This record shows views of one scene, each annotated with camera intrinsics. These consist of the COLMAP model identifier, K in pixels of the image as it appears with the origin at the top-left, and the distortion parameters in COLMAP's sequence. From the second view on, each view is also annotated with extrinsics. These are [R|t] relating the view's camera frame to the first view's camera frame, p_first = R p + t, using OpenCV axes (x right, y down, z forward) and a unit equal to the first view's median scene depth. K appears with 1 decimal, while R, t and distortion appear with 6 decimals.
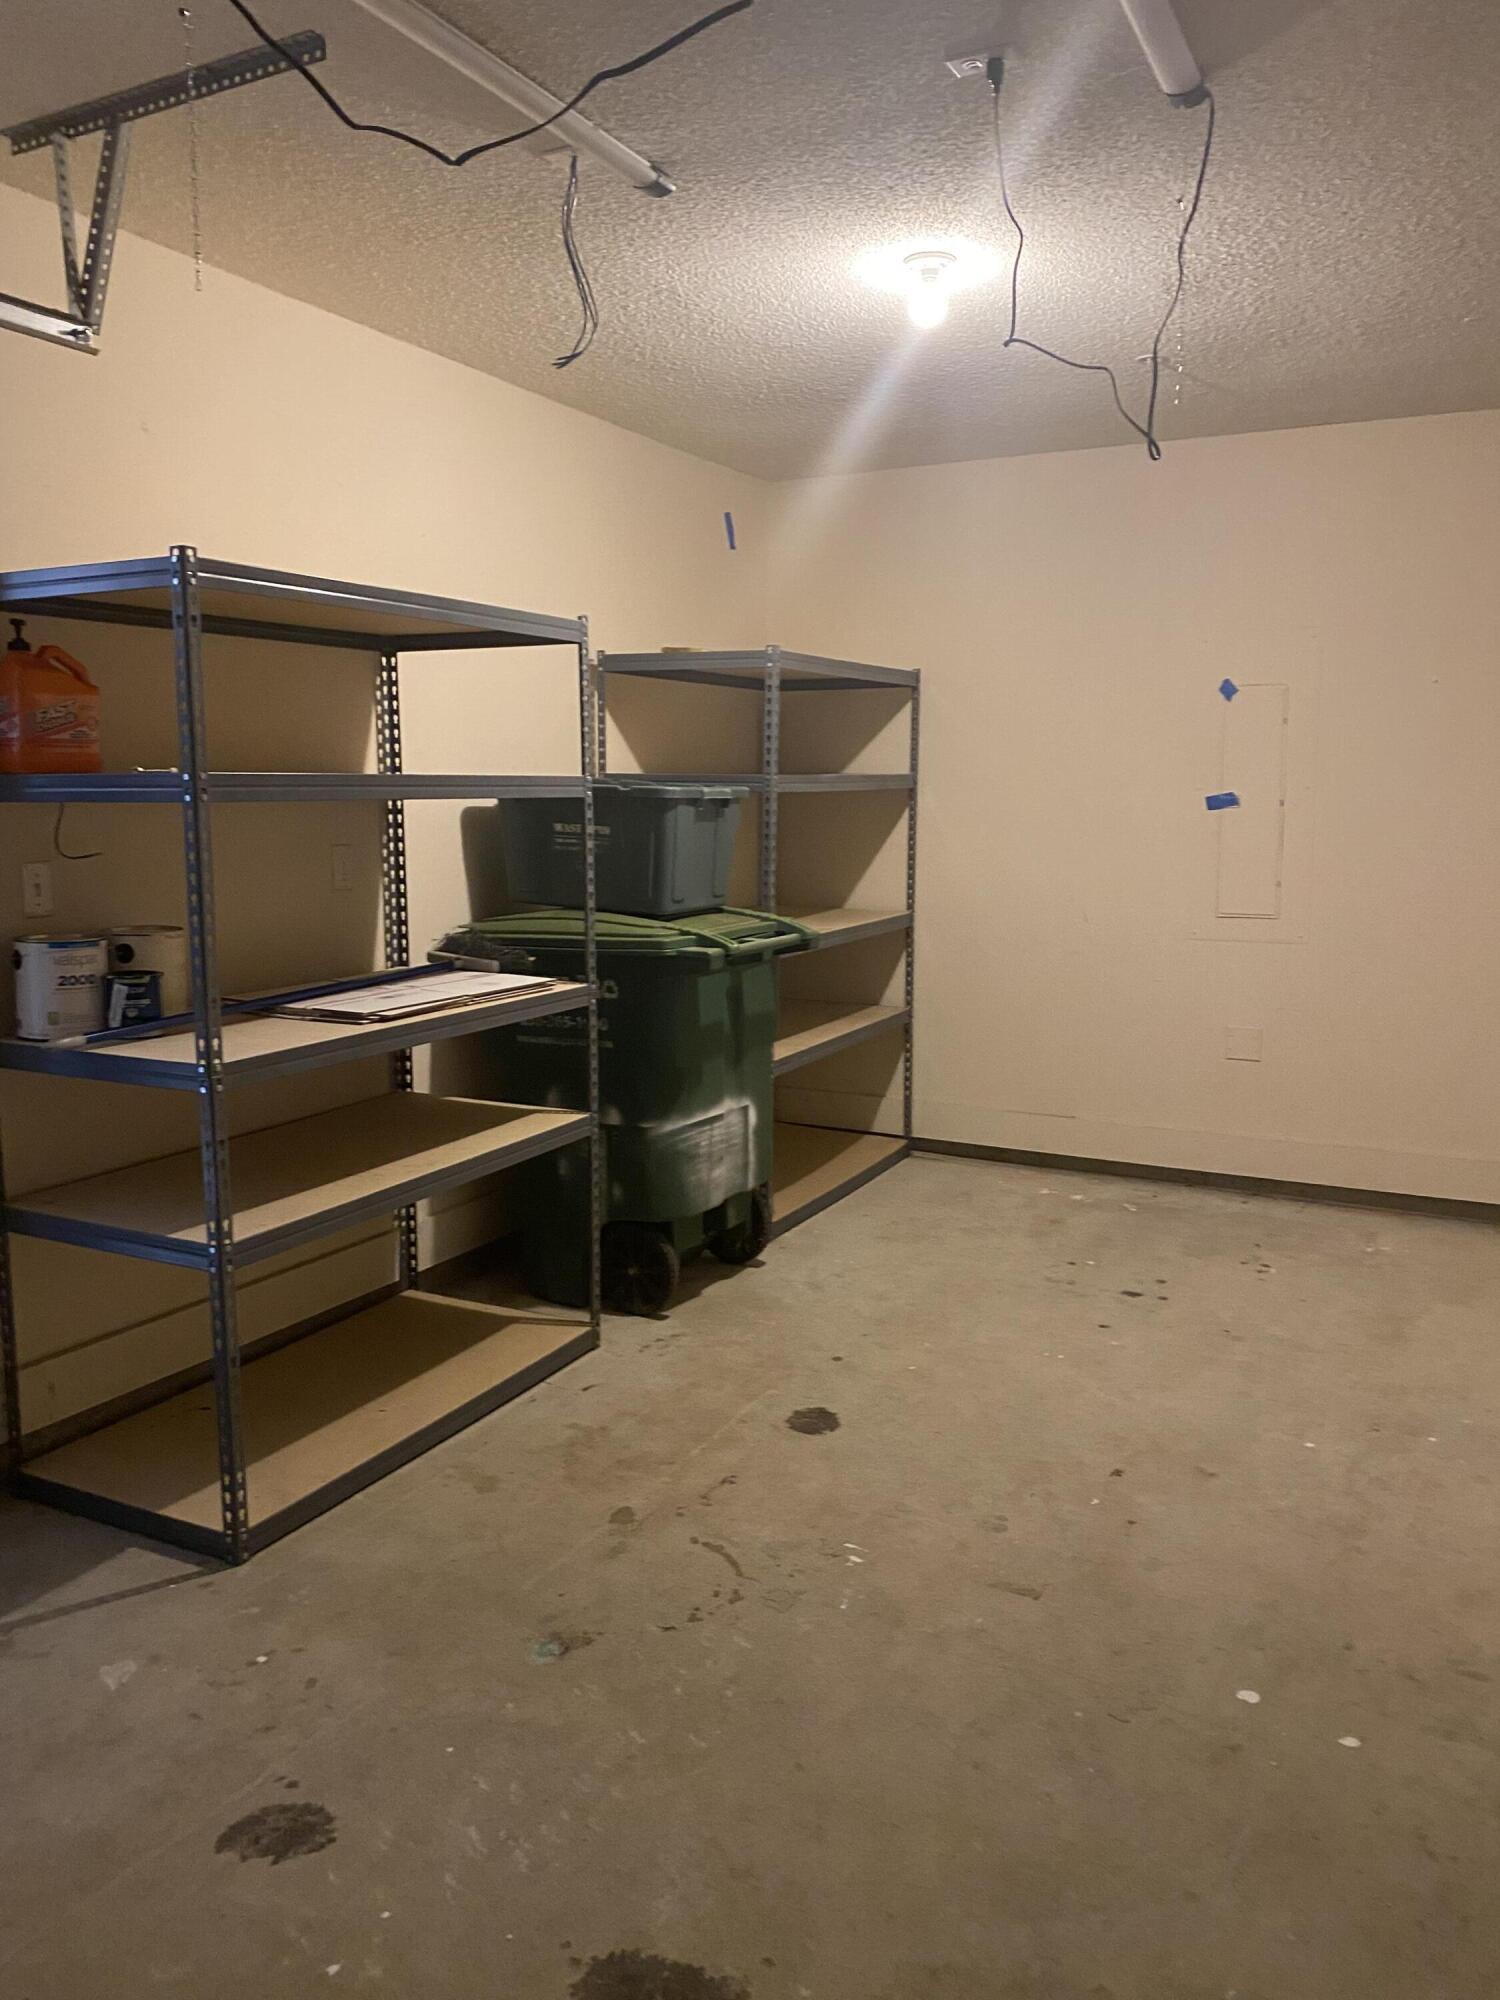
lens RADIAL K [[1524.5, 0, 749.0], [0, 1524.5, 996.0], [0, 0, 1]] dist [0.026651, -0.039545]
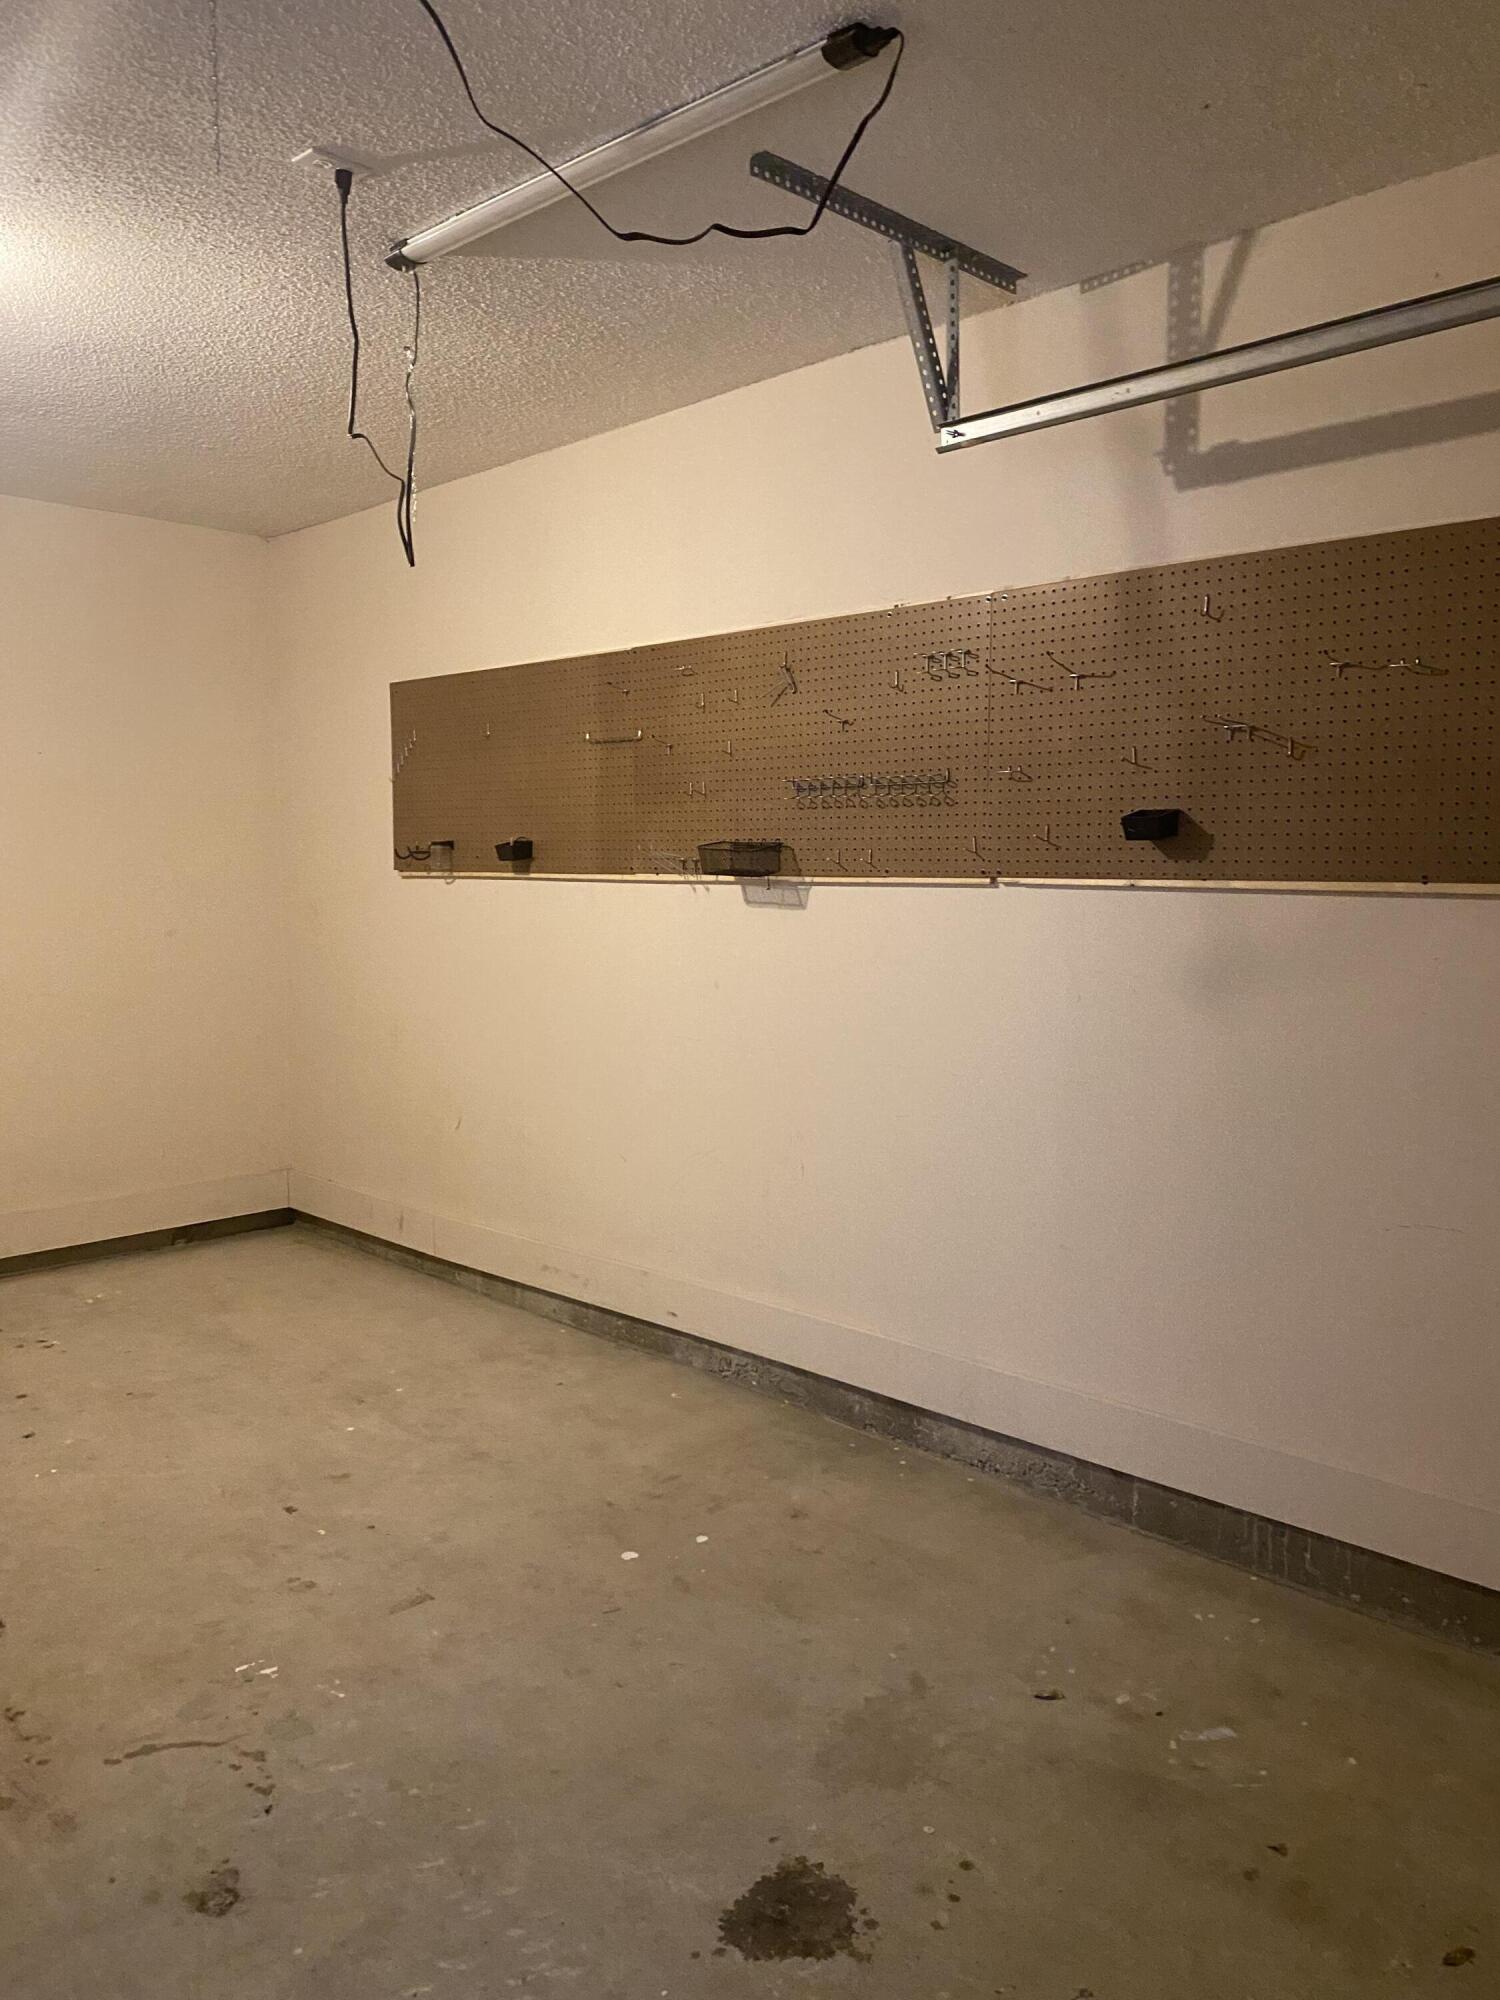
lens RADIAL K [[1524.5, 0, 751.1], [0, 1524.5, 1005.0], [0, 0, 1]] dist [0.026651, -0.039545]
pose [[0.292518, -0.088527, 0.952153, -0.683978], [0.126700, 0.990515, 0.053169, -0.049696], [-0.947829, 0.105085, 0.300960, 0.377702]]
